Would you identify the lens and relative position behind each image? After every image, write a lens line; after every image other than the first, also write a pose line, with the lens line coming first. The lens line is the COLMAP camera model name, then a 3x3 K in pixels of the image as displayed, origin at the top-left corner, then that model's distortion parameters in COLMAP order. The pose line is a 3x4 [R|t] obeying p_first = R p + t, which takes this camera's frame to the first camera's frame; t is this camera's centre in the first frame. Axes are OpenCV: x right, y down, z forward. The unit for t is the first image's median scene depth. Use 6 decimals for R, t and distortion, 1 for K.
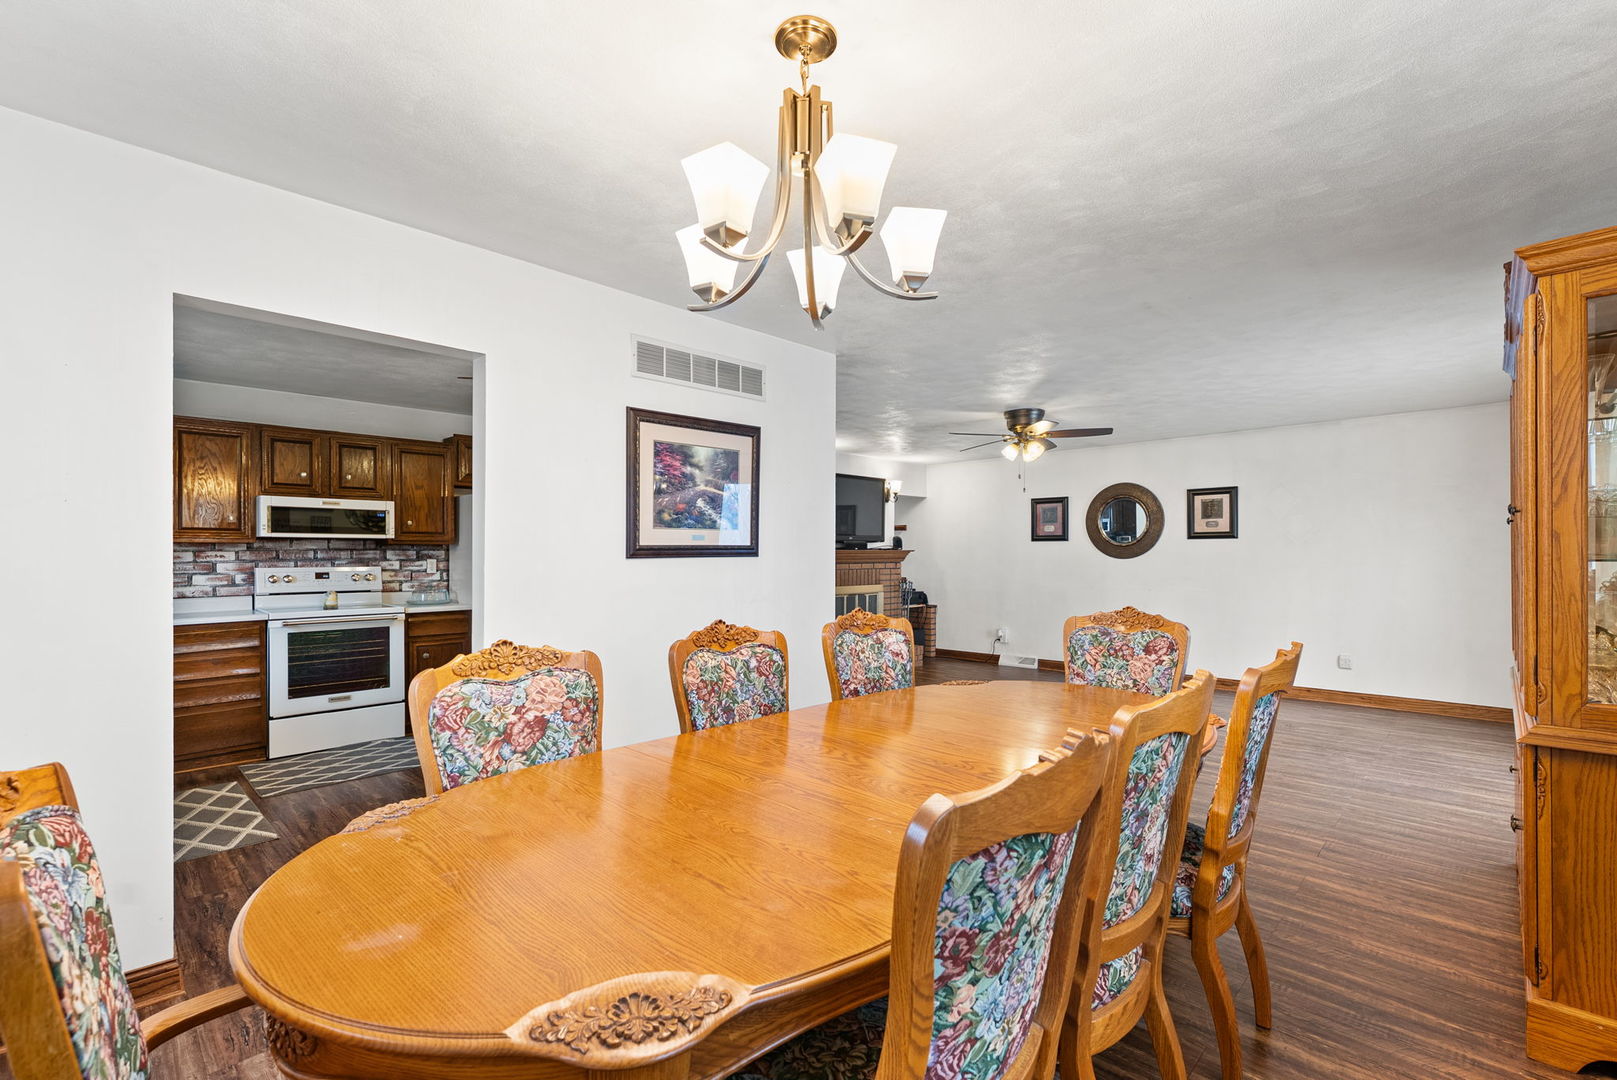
lens RADIAL K [[710.2, 0, 811.1], [0, 710.2, 540.7], [0, 0, 1]] dist [-0.000785, -0.000130]
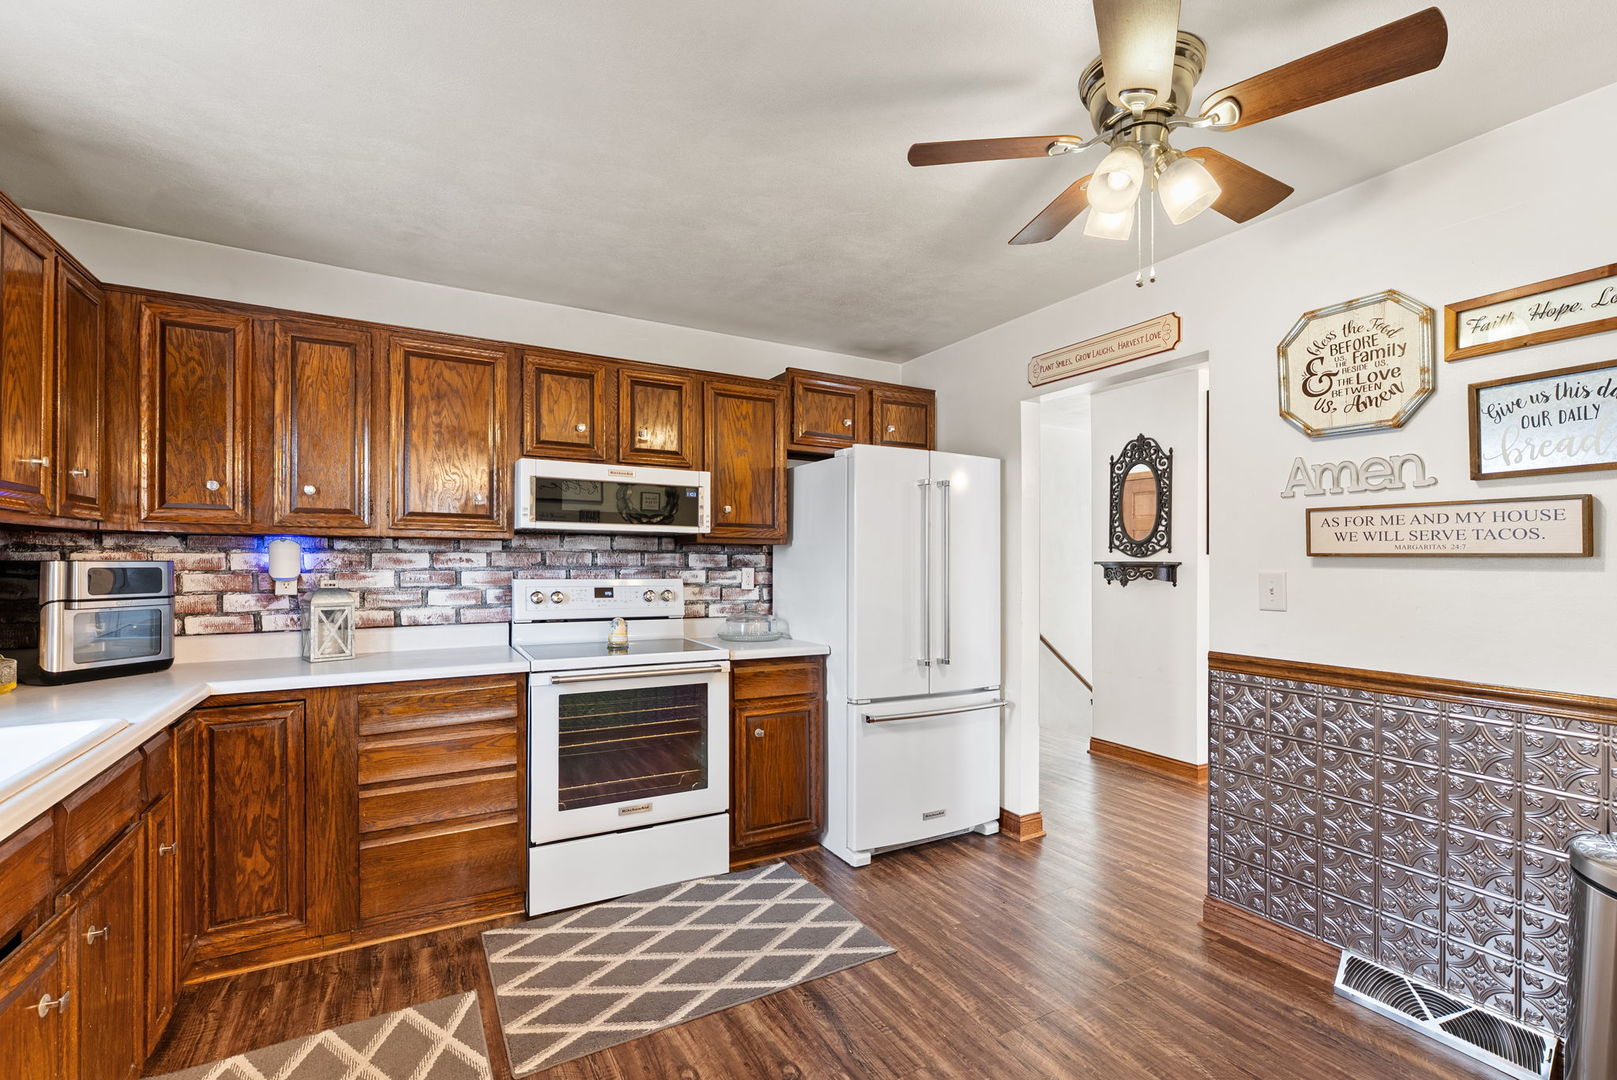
lens RADIAL K [[710.2, 0, 811.0], [0, 710.2, 544.7], [0, 0, 1]] dist [-0.000785, -0.000130]
pose [[0.961341, 0.004924, -0.275316, -0.333337], [-0.006431, 0.999969, -0.004570, 0.008325], [0.275285, 0.006164, 0.961343, 0.437363]]
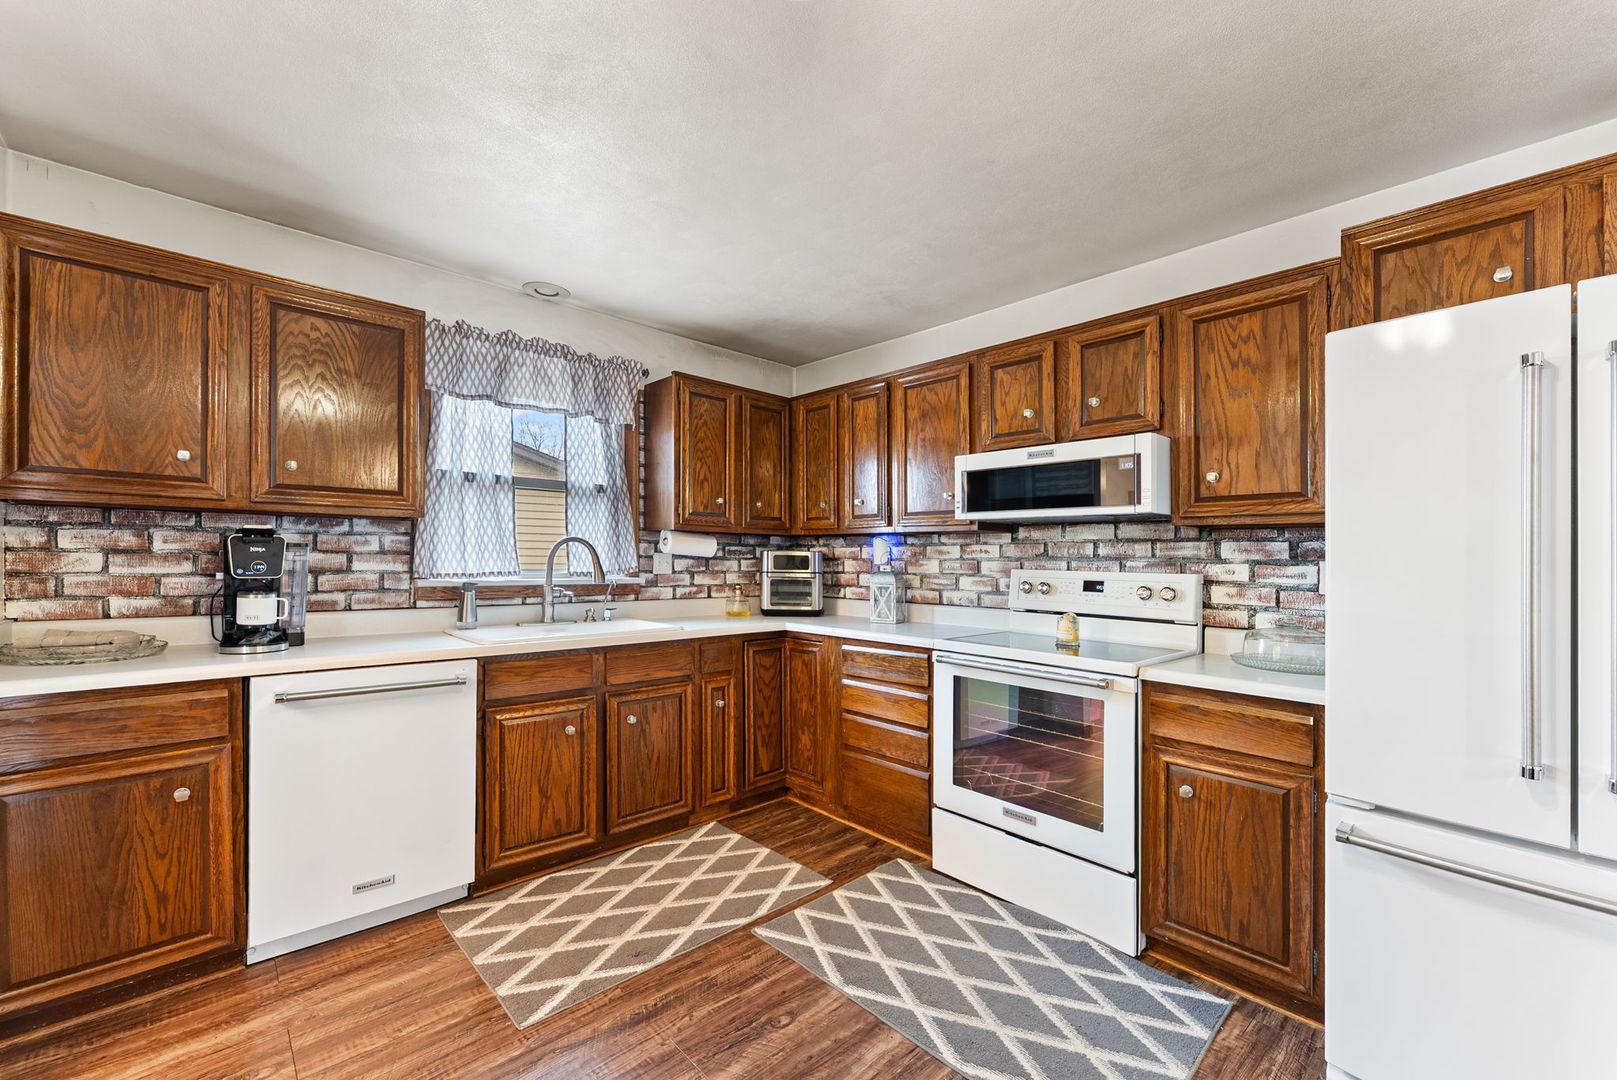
lens RADIAL K [[654.2, 0, 792.7], [0, 654.2, 560.6], [0, 0, 1]] dist [-0.001140, -0.000444]
pose [[-0.057780, 0.010888, -0.998270, -0.148026], [0.006700, 0.999922, 0.010518, 0.021228], [0.998307, -0.006080, -0.057849, 0.777847]]
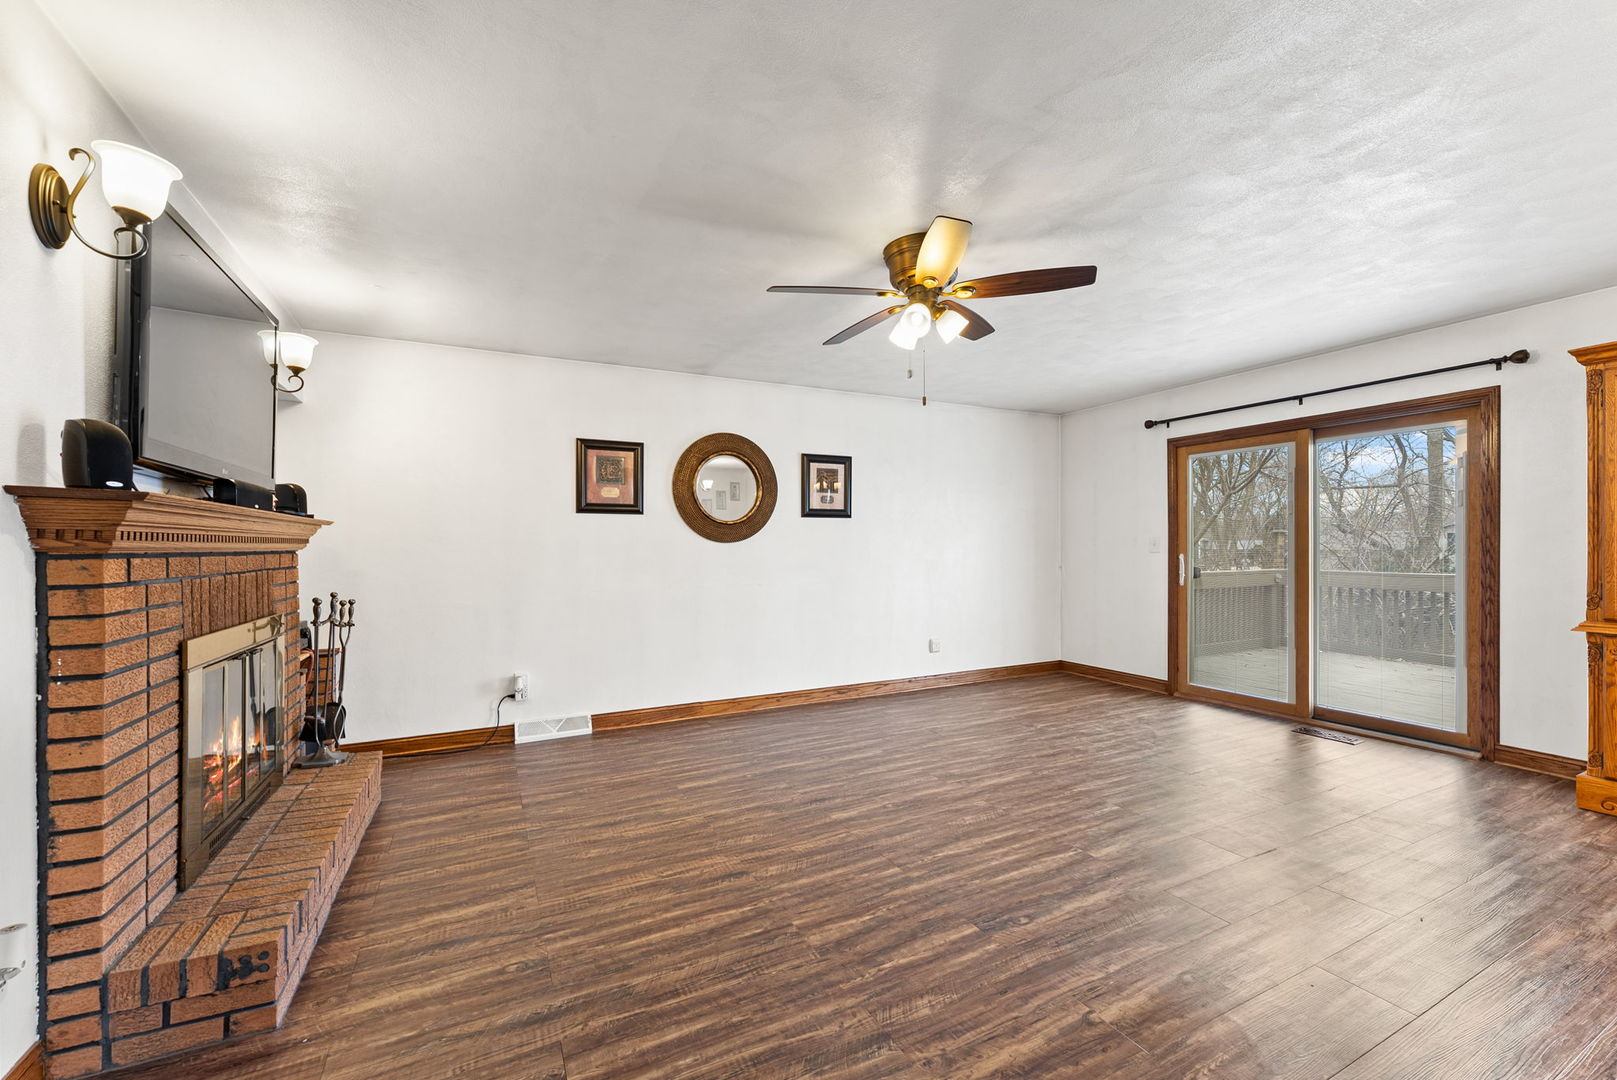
lens RADIAL K [[654.2, 0, 814.3], [0, 654.2, 551.8], [0, 0, 1]] dist [-0.001140, -0.000444]
pose [[0.321589, -0.005867, 0.946861, -0.202984], [-0.014755, 0.999828, 0.011207, 0.038239], [-0.946765, -0.017575, 0.321447, 1.046032]]
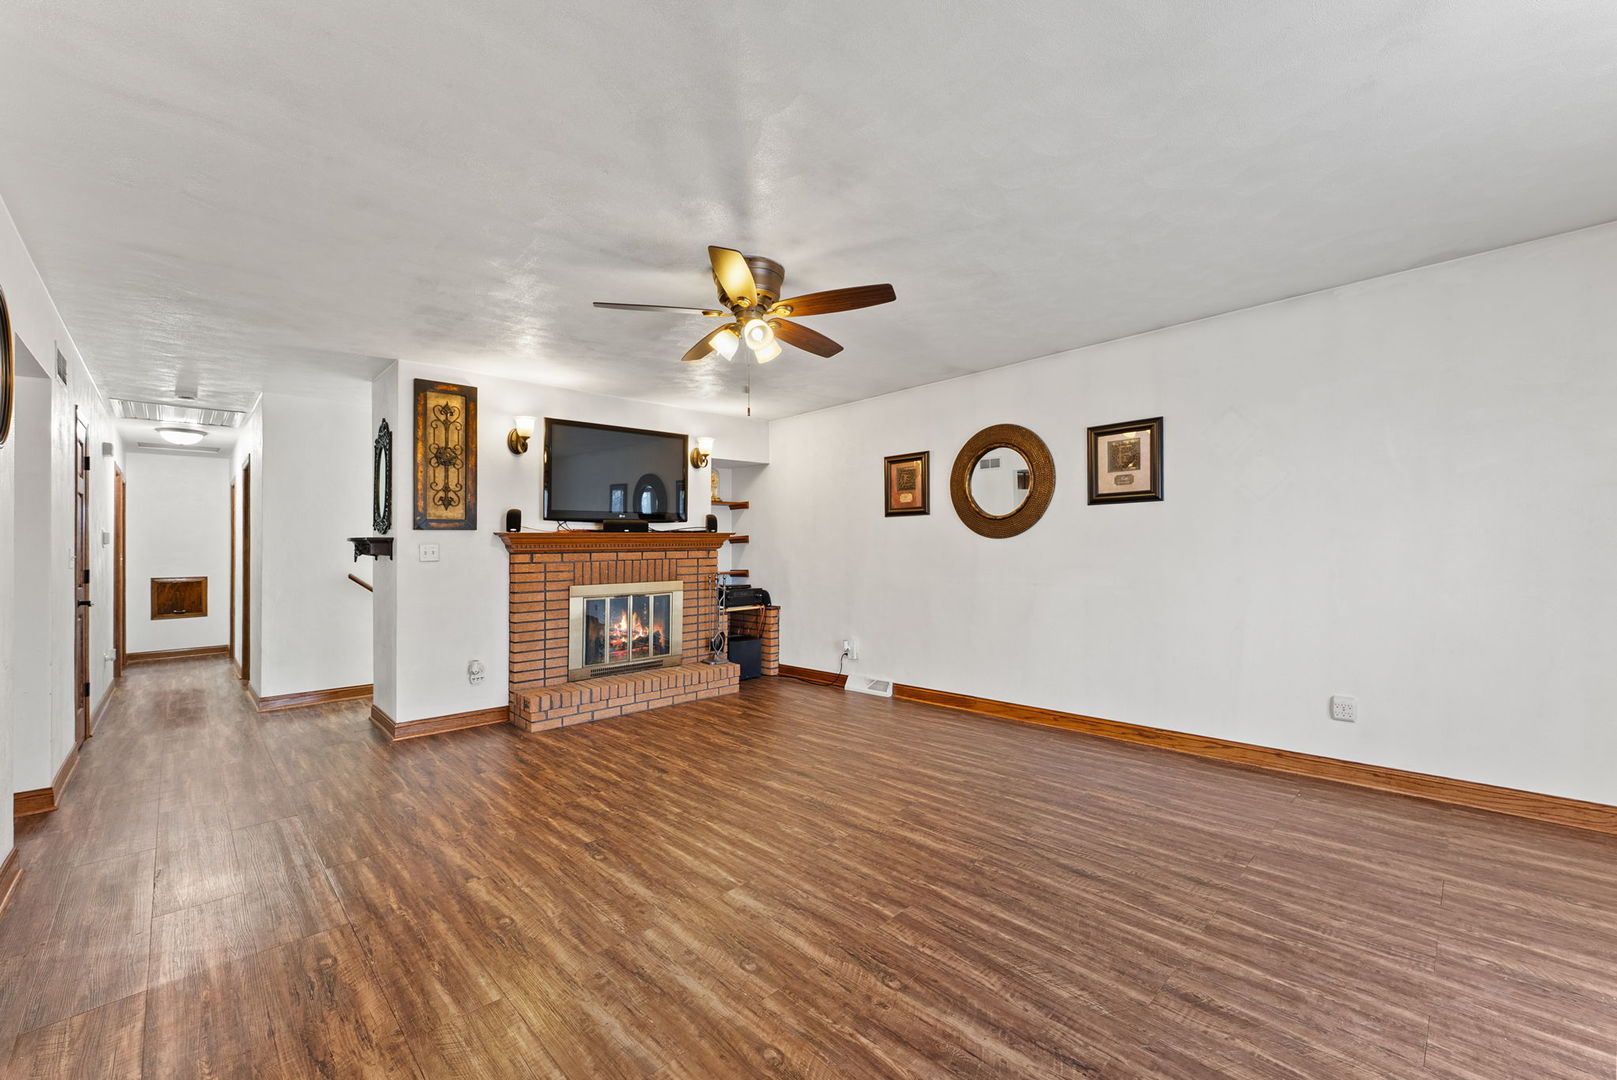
lens RADIAL K [[654.2, 0, 807.5], [0, 654.2, 549.0], [0, 0, 1]] dist [-0.001140, -0.000444]
pose [[0.999361, -0.015436, -0.032252, 0.409258], [0.016136, 0.999637, 0.021560, 0.028113], [0.031907, -0.022066, 0.999247, 0.556691]]
